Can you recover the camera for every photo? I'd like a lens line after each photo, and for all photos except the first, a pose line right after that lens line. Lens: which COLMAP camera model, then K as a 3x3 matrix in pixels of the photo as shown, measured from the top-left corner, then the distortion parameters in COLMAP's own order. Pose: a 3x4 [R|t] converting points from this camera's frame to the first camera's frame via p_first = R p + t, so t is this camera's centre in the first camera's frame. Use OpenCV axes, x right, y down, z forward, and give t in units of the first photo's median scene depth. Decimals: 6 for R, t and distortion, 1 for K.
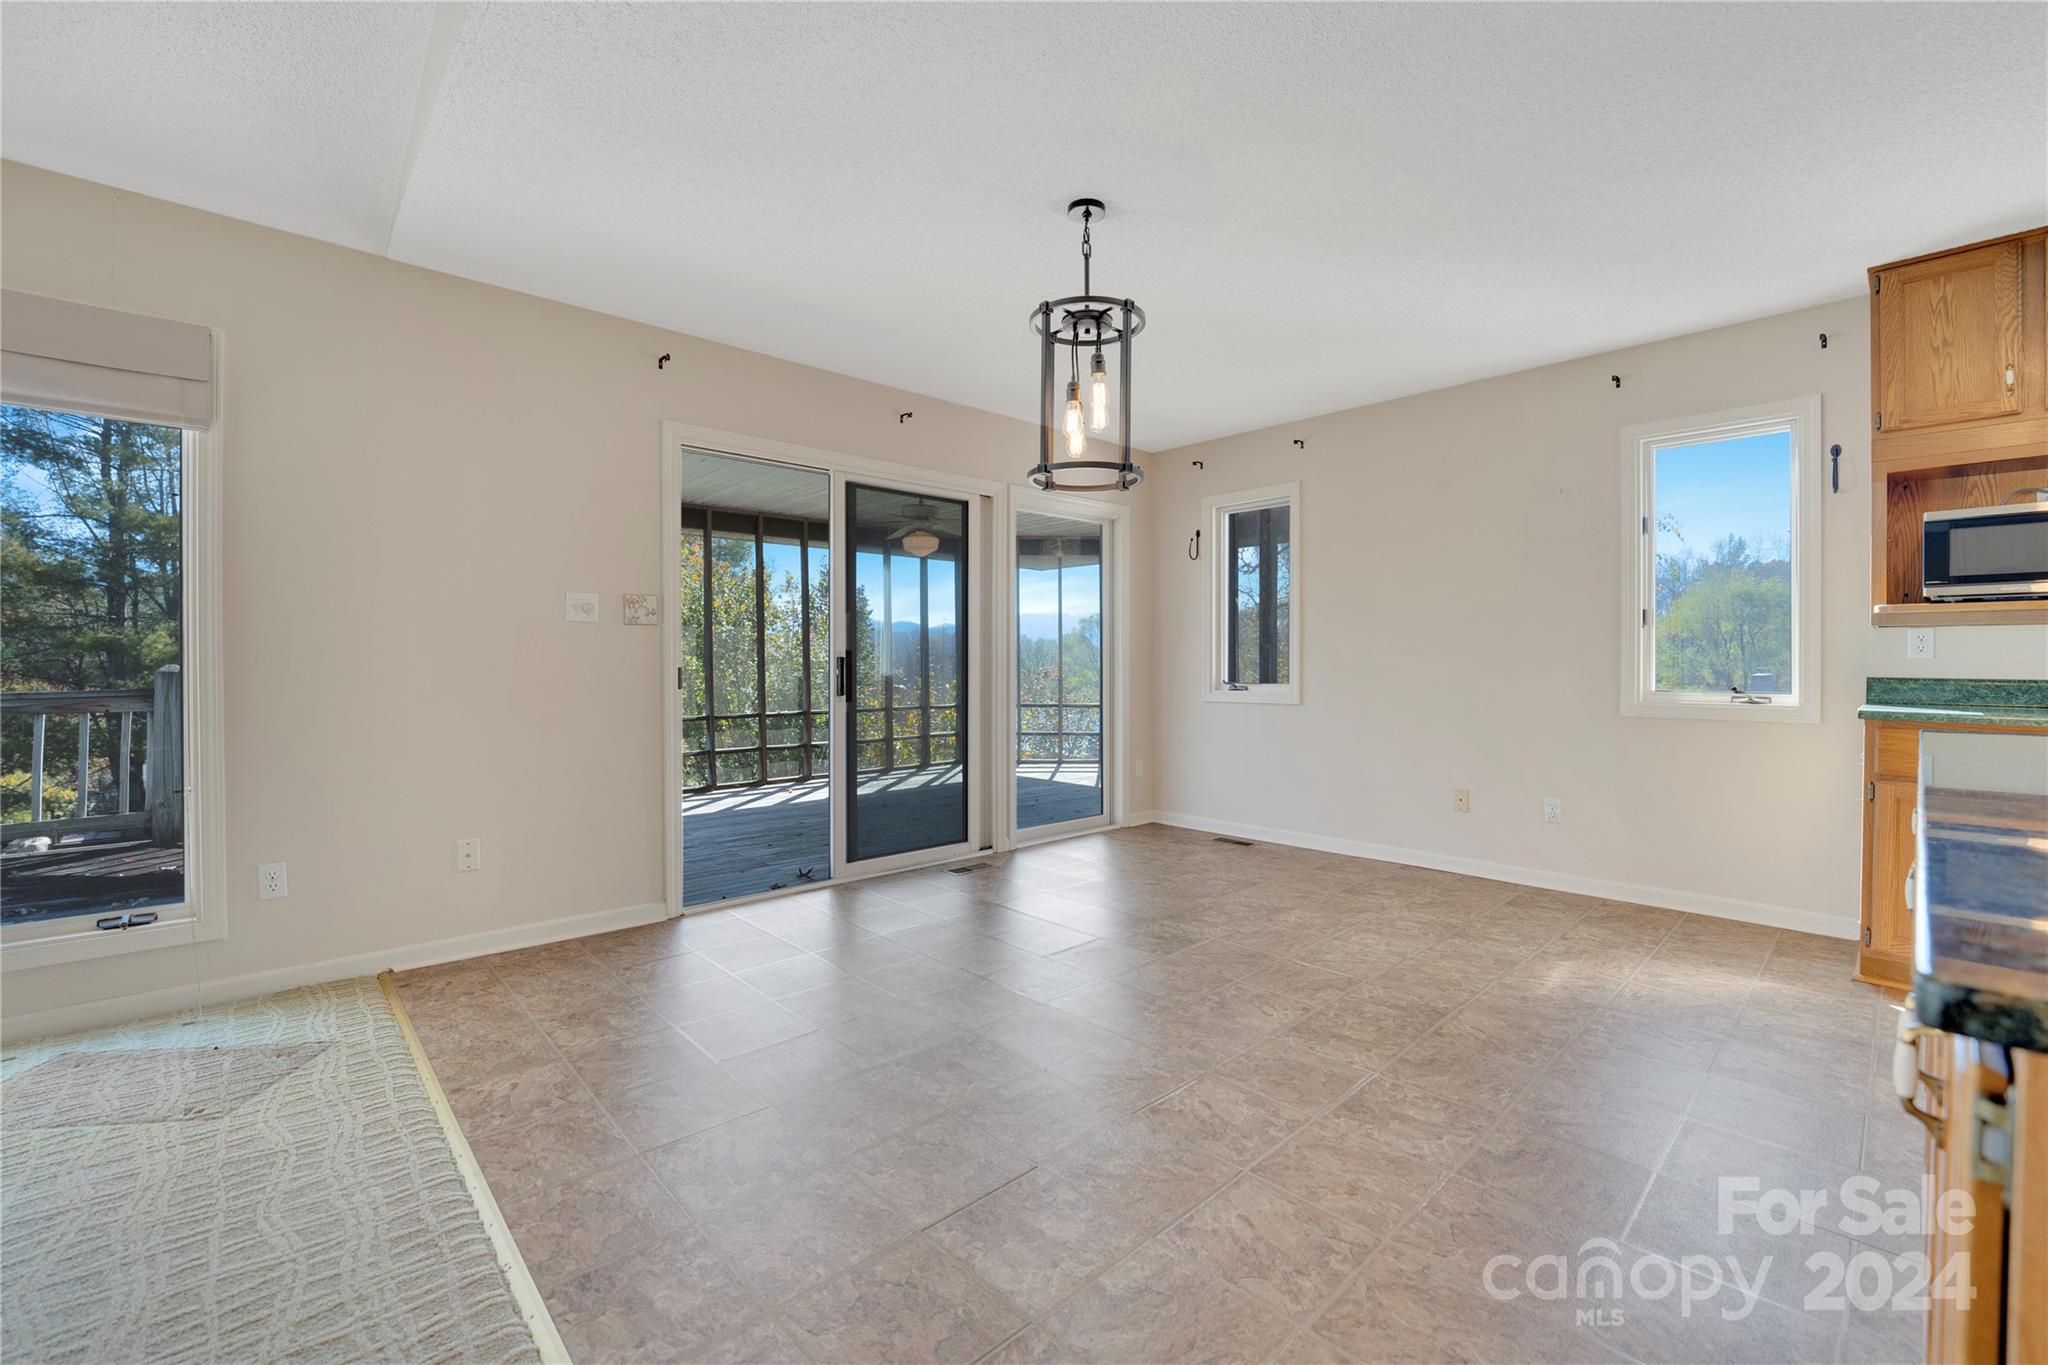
lens RADIAL K [[870.9, 0, 1032.9], [0, 870.9, 662.5], [0, 0, 1]] dist [0.000495, -0.000091]
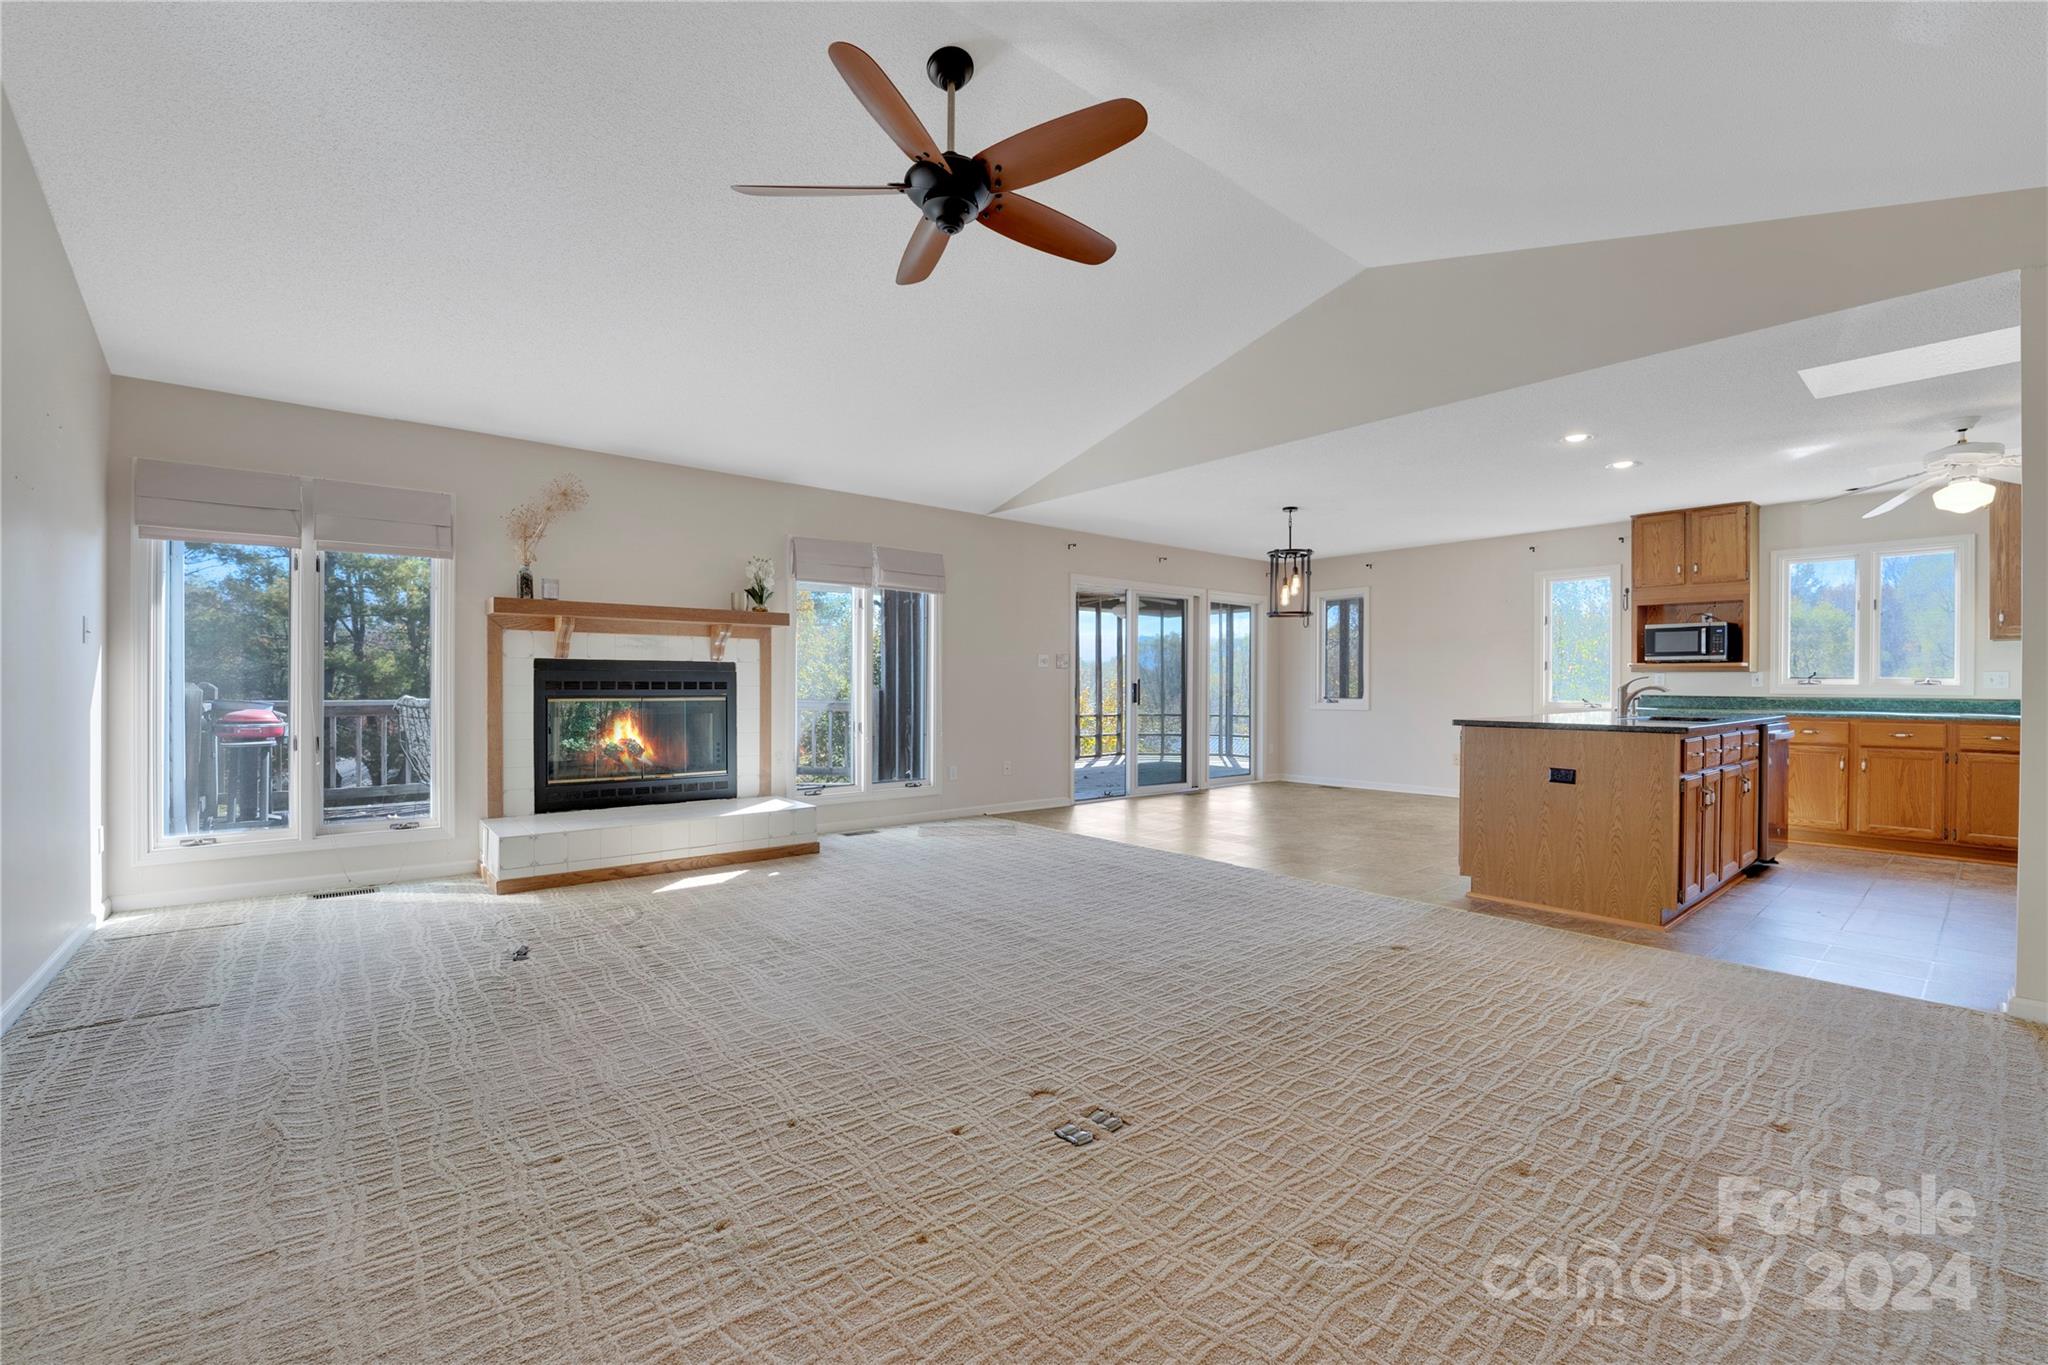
lens RADIAL K [[879.9, 0, 1023.7], [0, 879.9, 685.4], [0, 0, 1]] dist [-0.003308, -0.000273]
pose [[0.997304, 0.009585, -0.072755, -0.327834], [-0.009547, 0.999954, 0.000879, 0.003938], [0.072760, -0.000182, 0.997349, -1.020993]]
